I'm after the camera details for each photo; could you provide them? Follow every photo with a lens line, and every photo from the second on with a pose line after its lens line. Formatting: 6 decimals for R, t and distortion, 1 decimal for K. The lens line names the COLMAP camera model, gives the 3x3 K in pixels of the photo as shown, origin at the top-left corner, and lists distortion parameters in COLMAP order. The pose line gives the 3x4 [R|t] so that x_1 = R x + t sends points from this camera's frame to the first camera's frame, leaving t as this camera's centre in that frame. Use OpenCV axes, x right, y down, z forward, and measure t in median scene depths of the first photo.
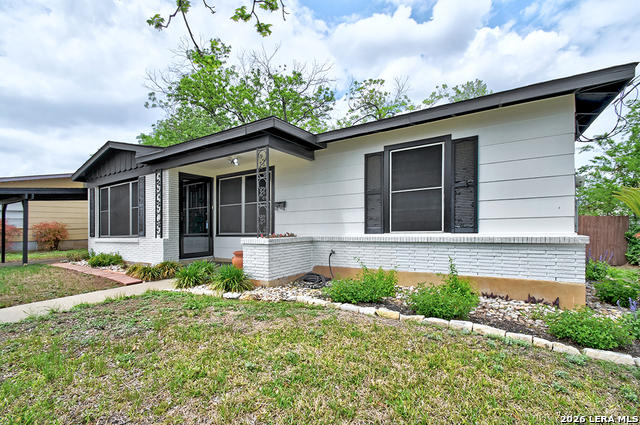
lens RADIAL K [[282.5, 0, 318.2], [0, 282.5, 214.9], [0, 0, 1]] dist [-0.001609, 0.000026]
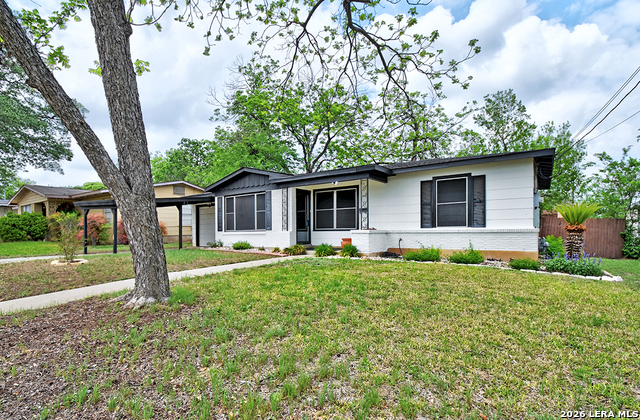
lens RADIAL K [[329.5, 0, 321.3], [0, 329.5, 208.3], [0, 0, 1]] dist [0.000869, -0.000140]
pose [[0.999457, 0.004679, -0.032606, -0.339456], [-0.005352, 0.999774, -0.020588, -0.007658], [0.032503, 0.020752, 0.999256, -0.920763]]
